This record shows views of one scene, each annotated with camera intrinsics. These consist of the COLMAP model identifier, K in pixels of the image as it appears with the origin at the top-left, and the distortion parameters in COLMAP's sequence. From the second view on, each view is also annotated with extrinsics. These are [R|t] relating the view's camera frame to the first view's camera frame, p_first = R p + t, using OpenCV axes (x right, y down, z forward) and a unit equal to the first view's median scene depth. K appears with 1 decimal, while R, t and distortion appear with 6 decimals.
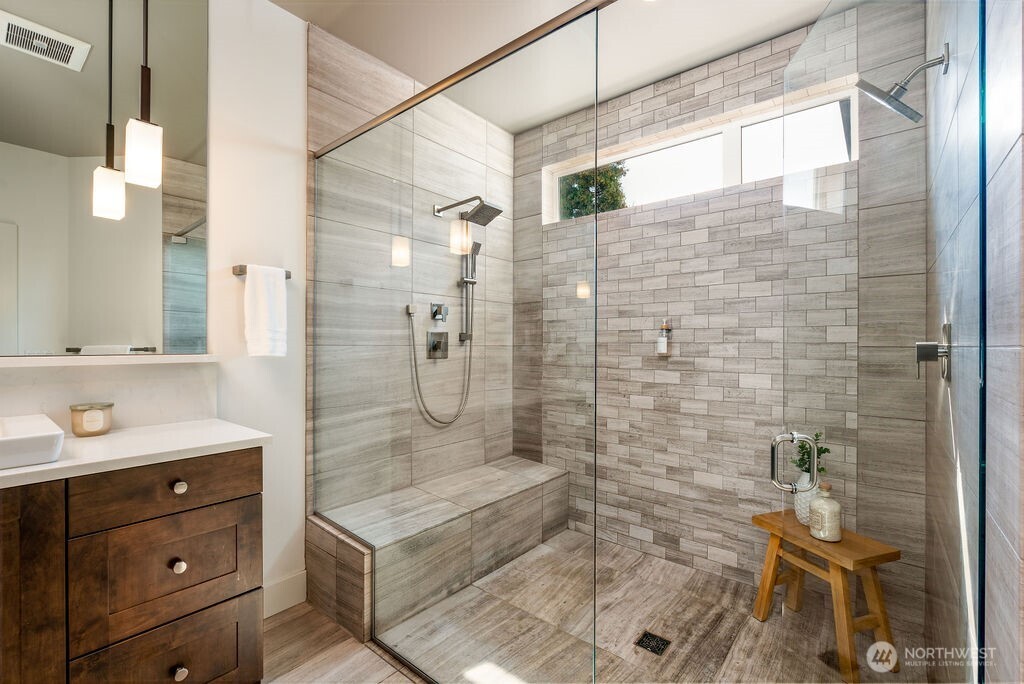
lens RADIAL K [[452.4, 0, 513.9], [0, 452.4, 344.1], [0, 0, 1]] dist [-0.012491, 0.000175]
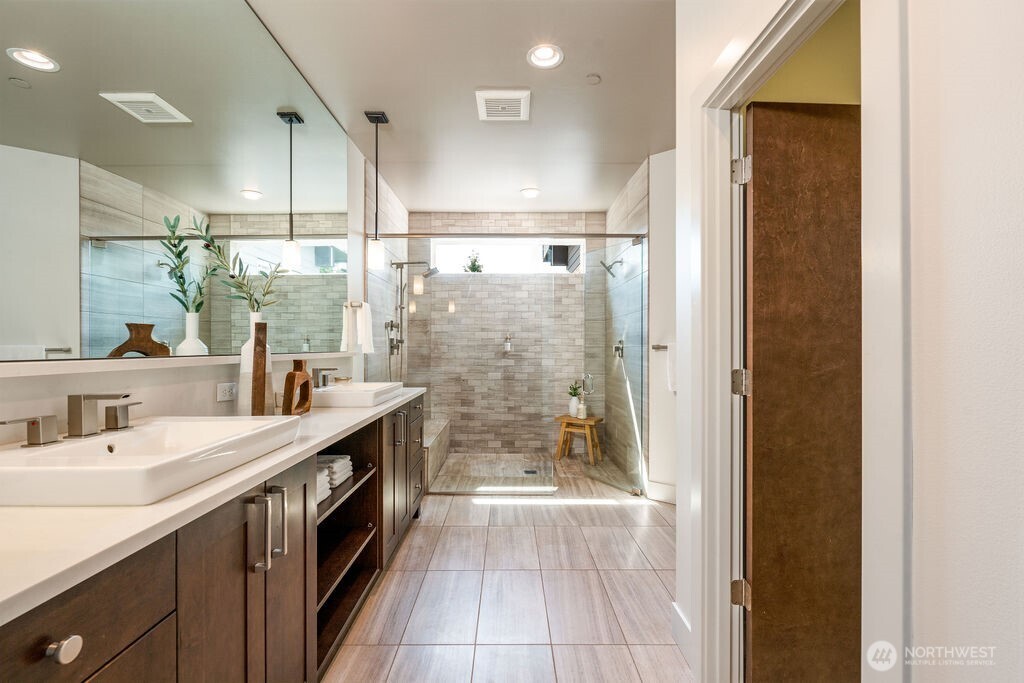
lens RADIAL K [[452.4, 0, 510.9], [0, 452.4, 345.5], [0, 0, 1]] dist [-0.012491, 0.000175]
pose [[0.769926, 0.003171, 0.638125, -0.943686], [-0.000451, 0.999990, -0.004426, 0.007490], [-0.638133, 0.003120, 0.769920, -0.558941]]
